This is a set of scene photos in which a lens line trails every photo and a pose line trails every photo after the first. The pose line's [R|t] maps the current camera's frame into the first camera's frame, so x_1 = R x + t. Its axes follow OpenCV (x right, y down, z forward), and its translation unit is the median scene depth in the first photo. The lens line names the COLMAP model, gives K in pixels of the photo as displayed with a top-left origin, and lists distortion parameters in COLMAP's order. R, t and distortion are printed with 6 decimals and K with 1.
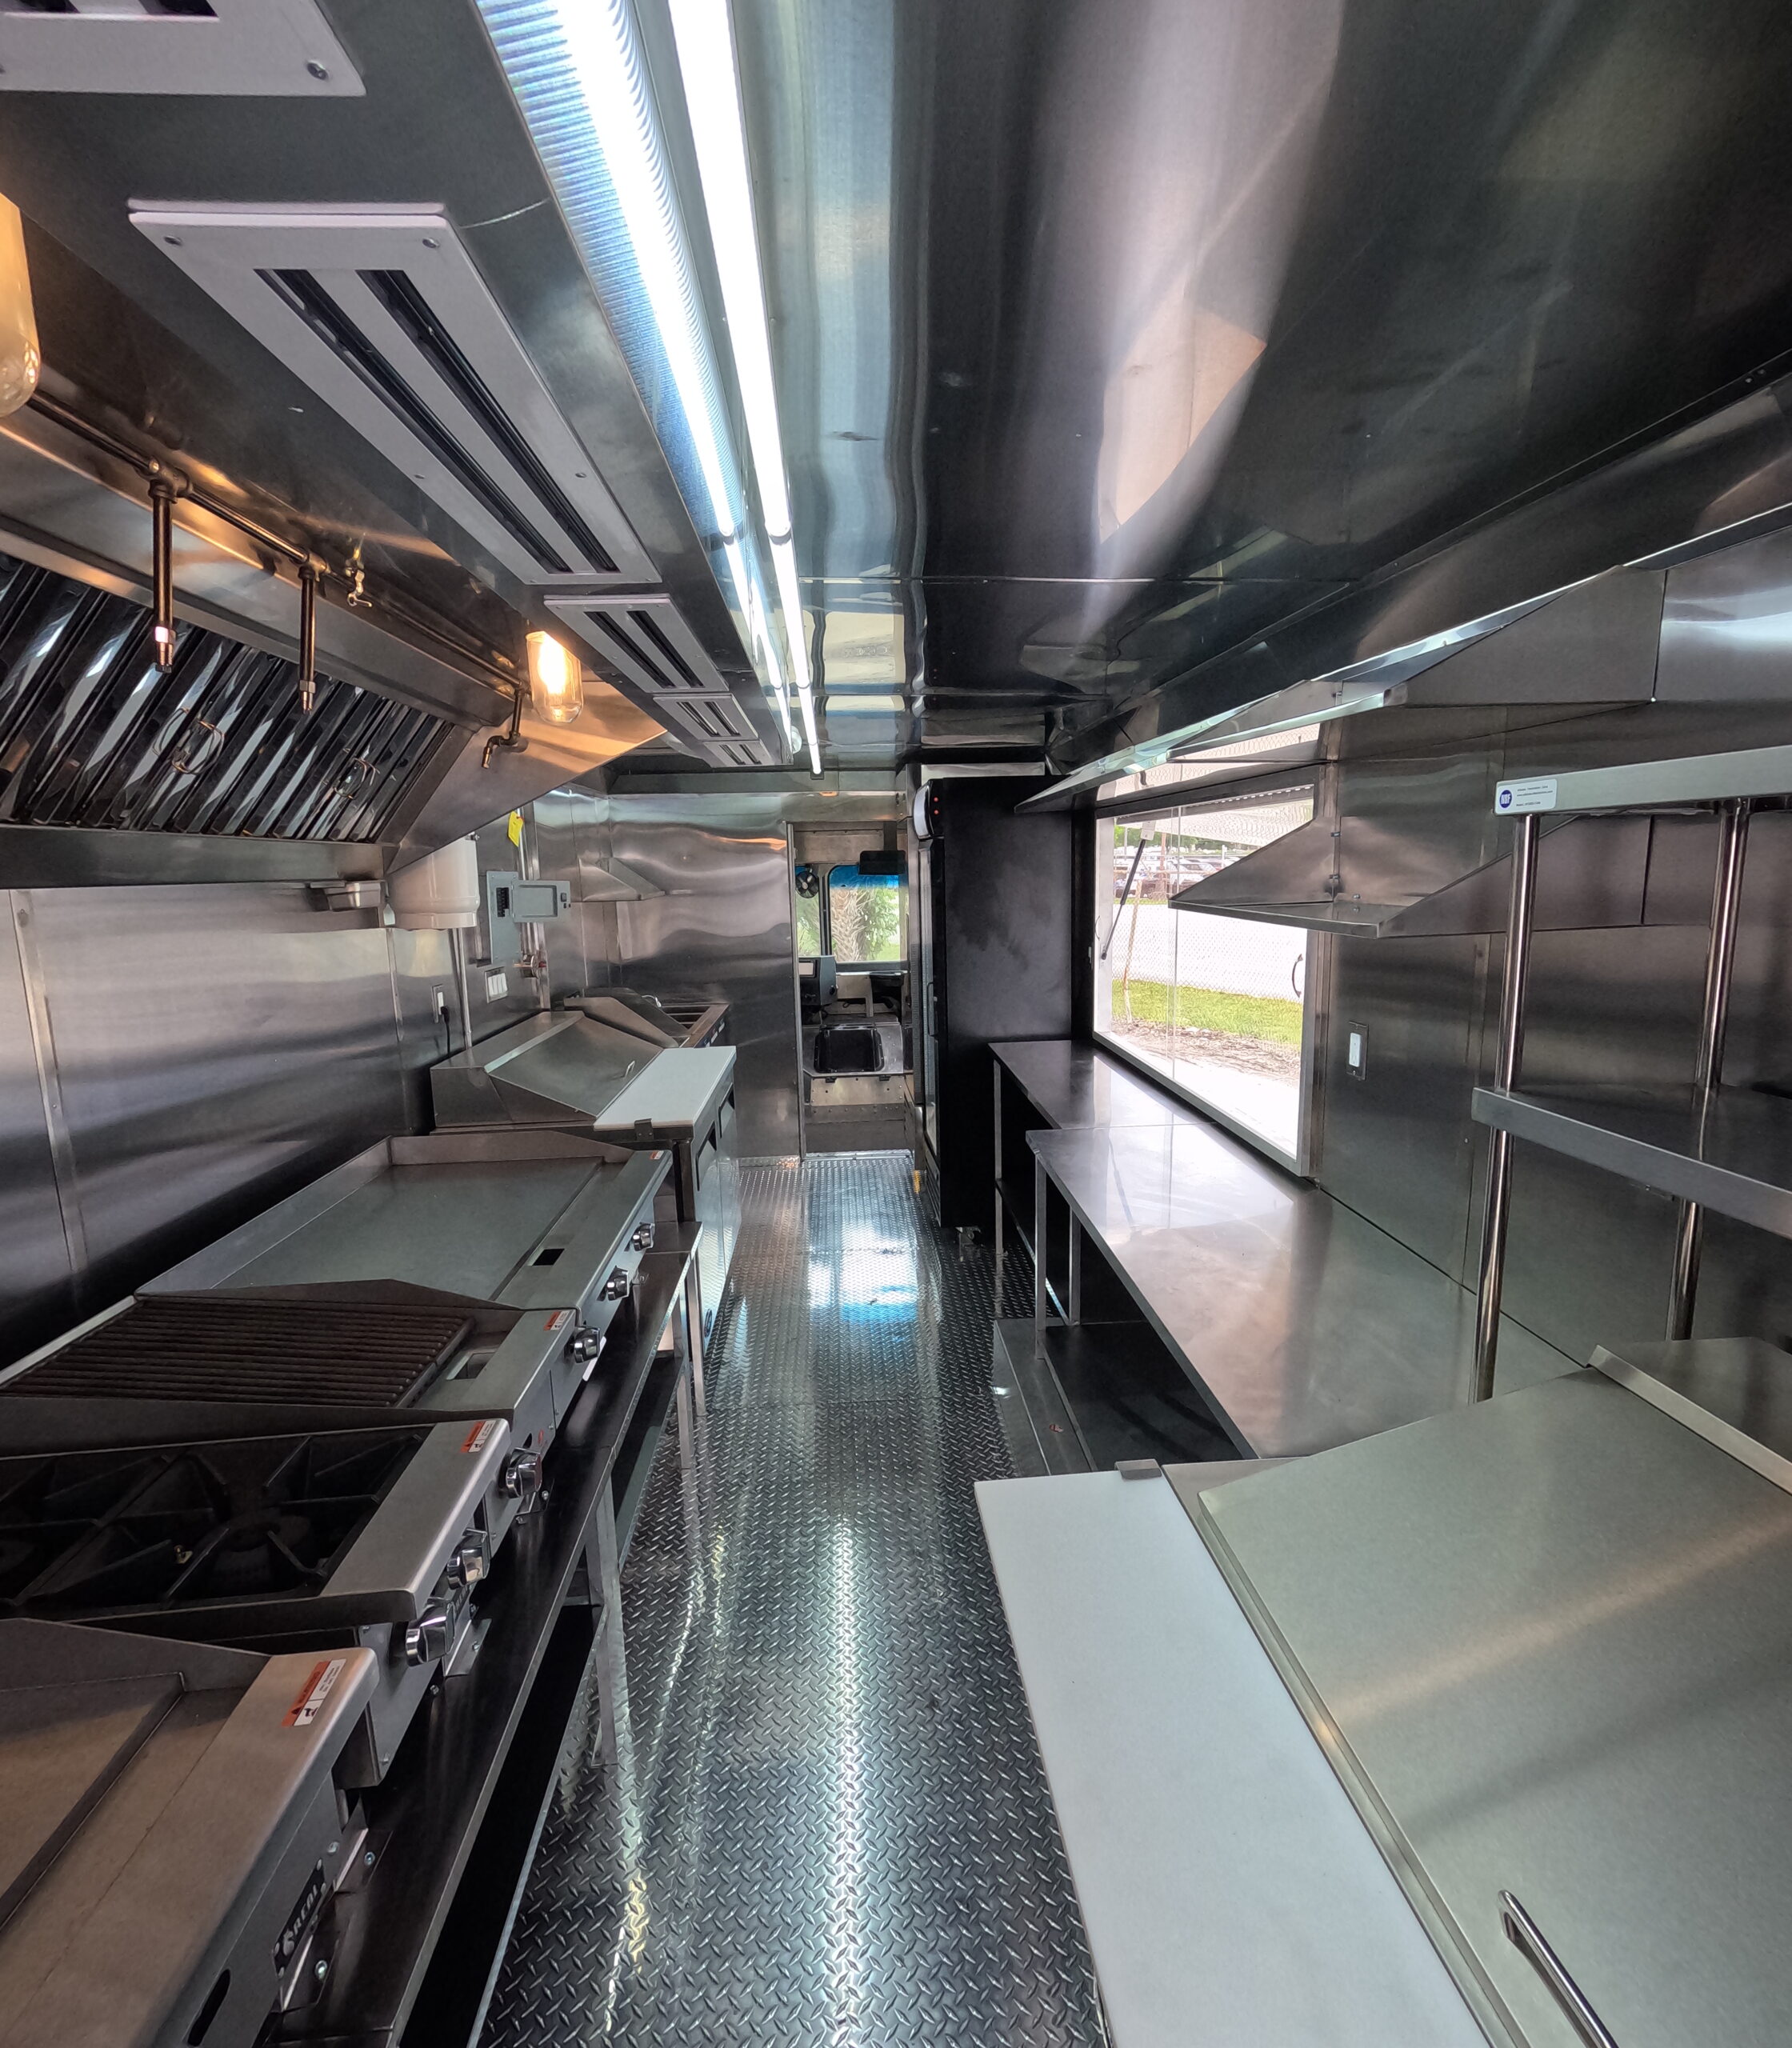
lens RADIAL K [[997.5, 0, 891.5], [0, 997.5, 1030.7], [0, 0, 1]] dist [0.003281, 0.000902]
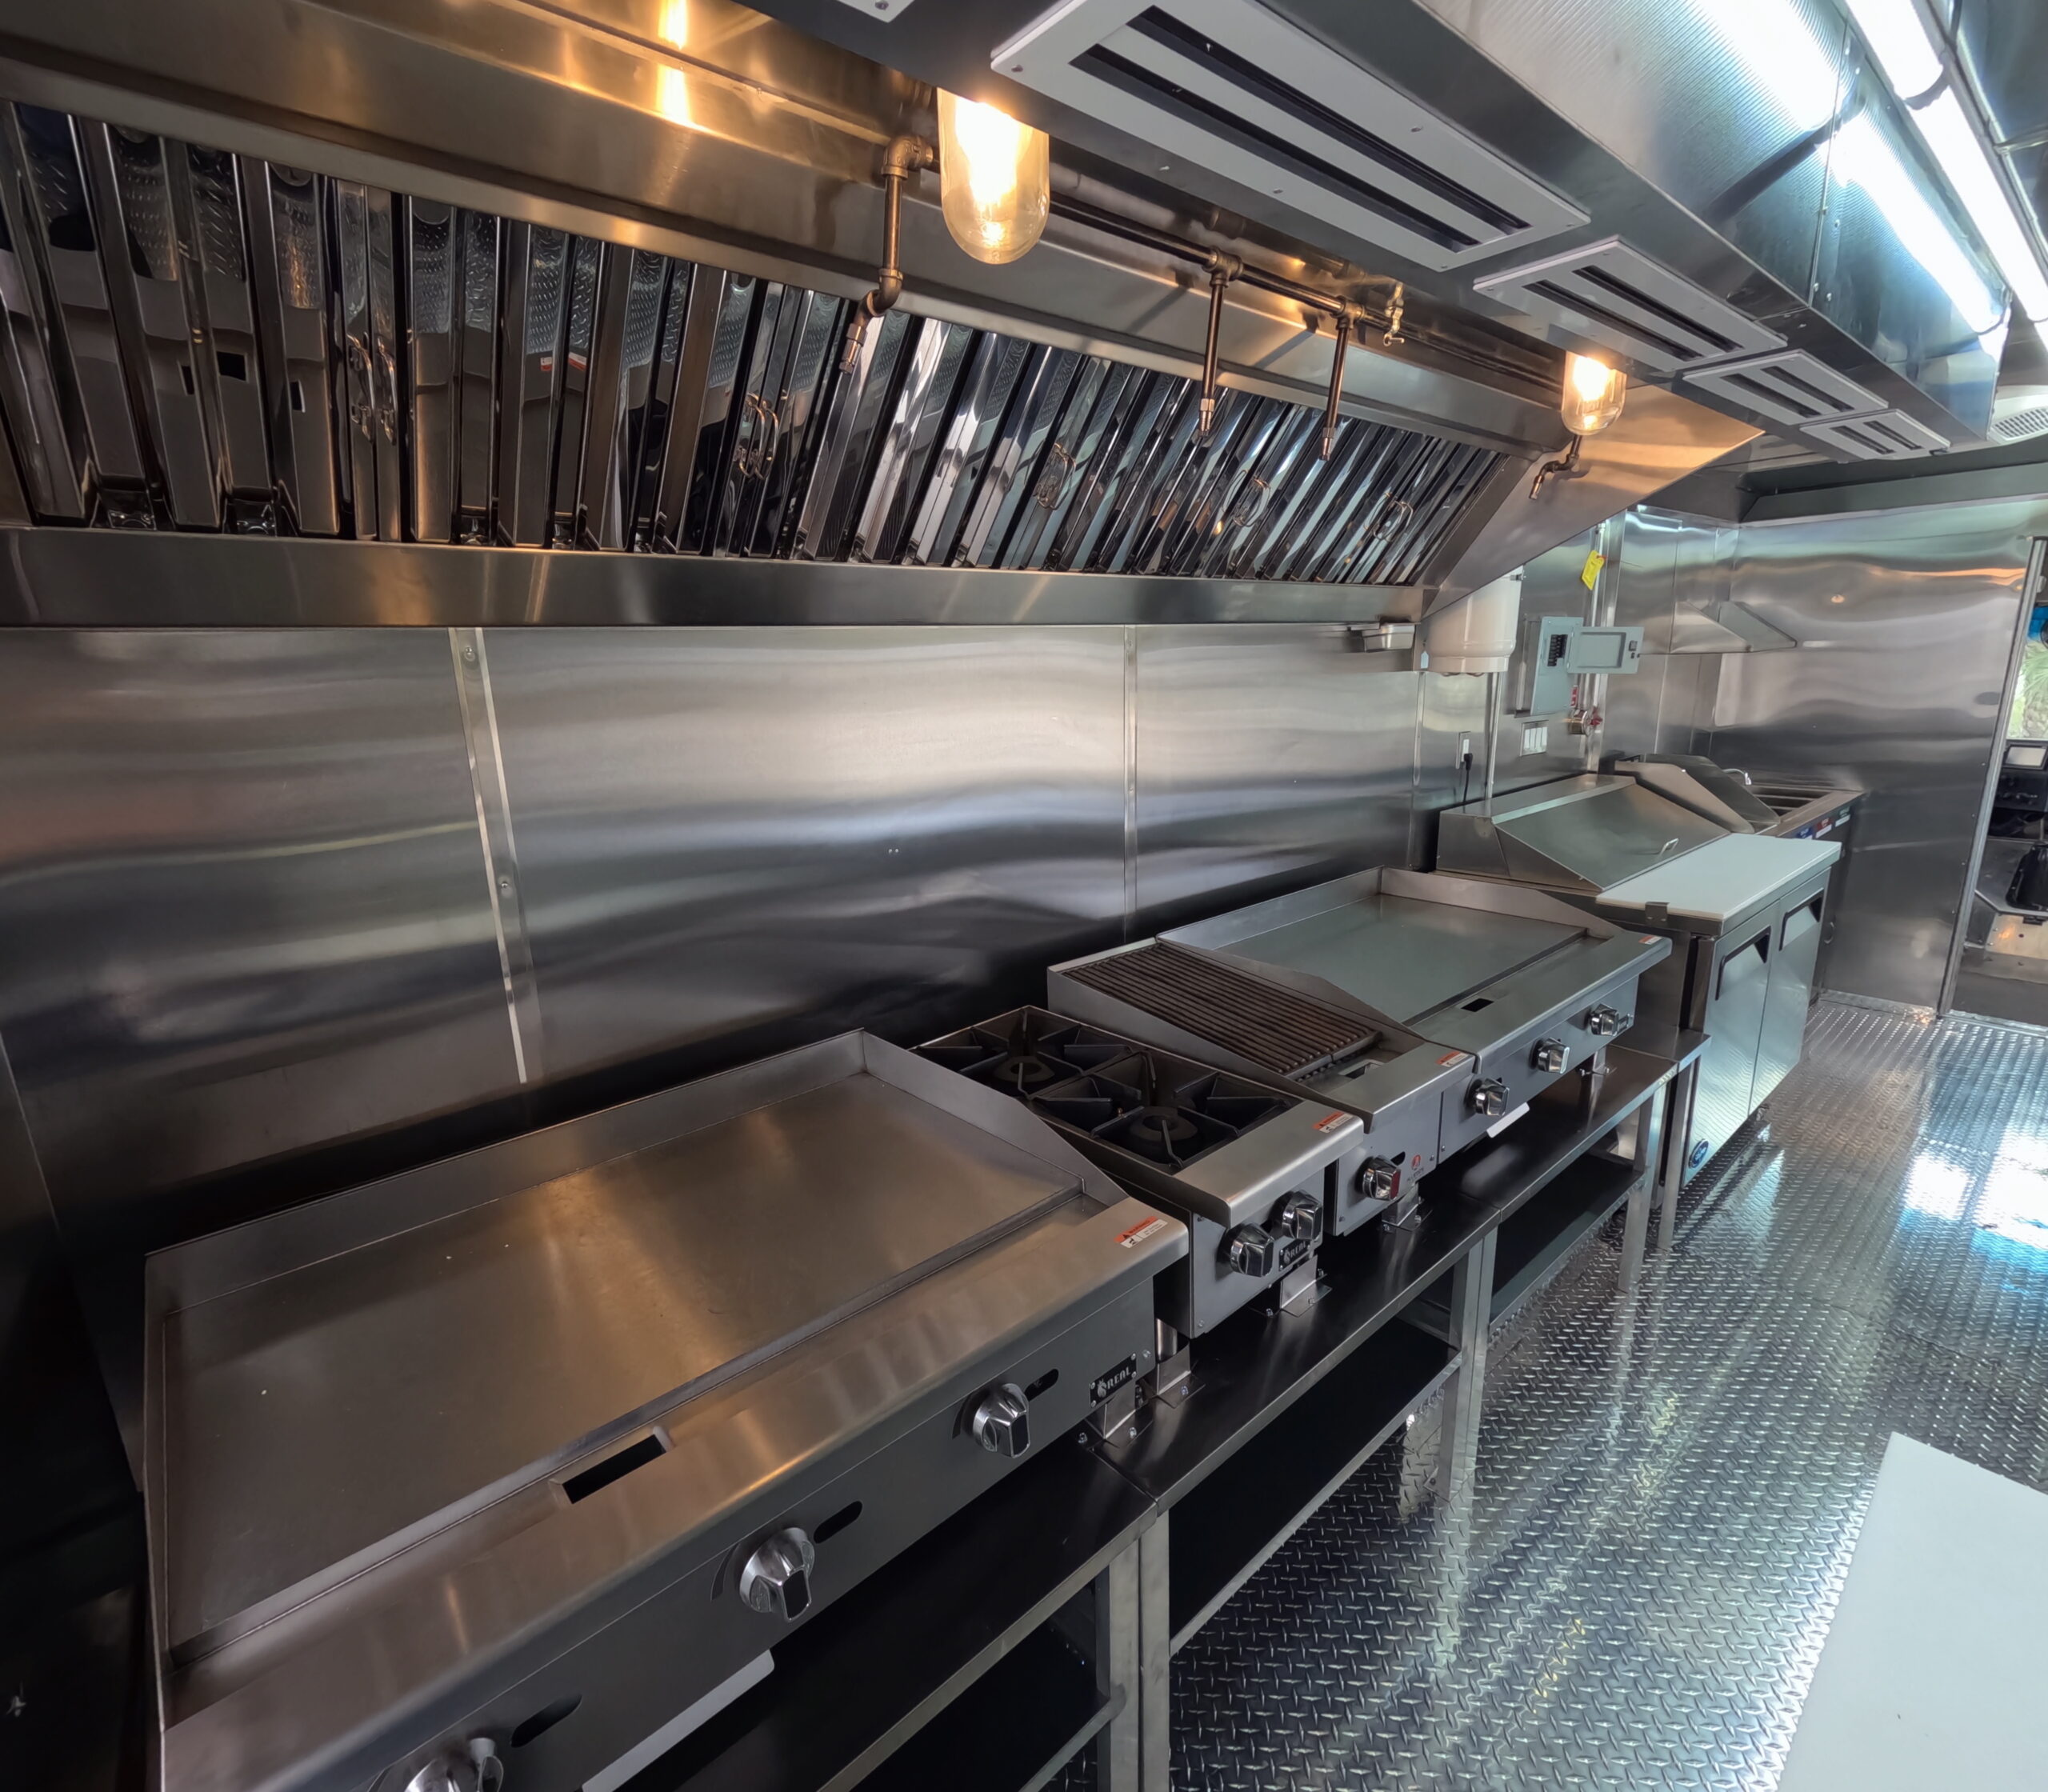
lens RADIAL K [[985.8, 0, 1021.4], [0, 985.8, 908.9], [0, 0, 1]] dist [-0.001101, 0.001114]
pose [[0.598948, 0.204087, -0.774345, 0.103492], [-0.117302, 0.978908, 0.167270, 0.018595], [0.792150, -0.009354, 0.610255, 0.035669]]
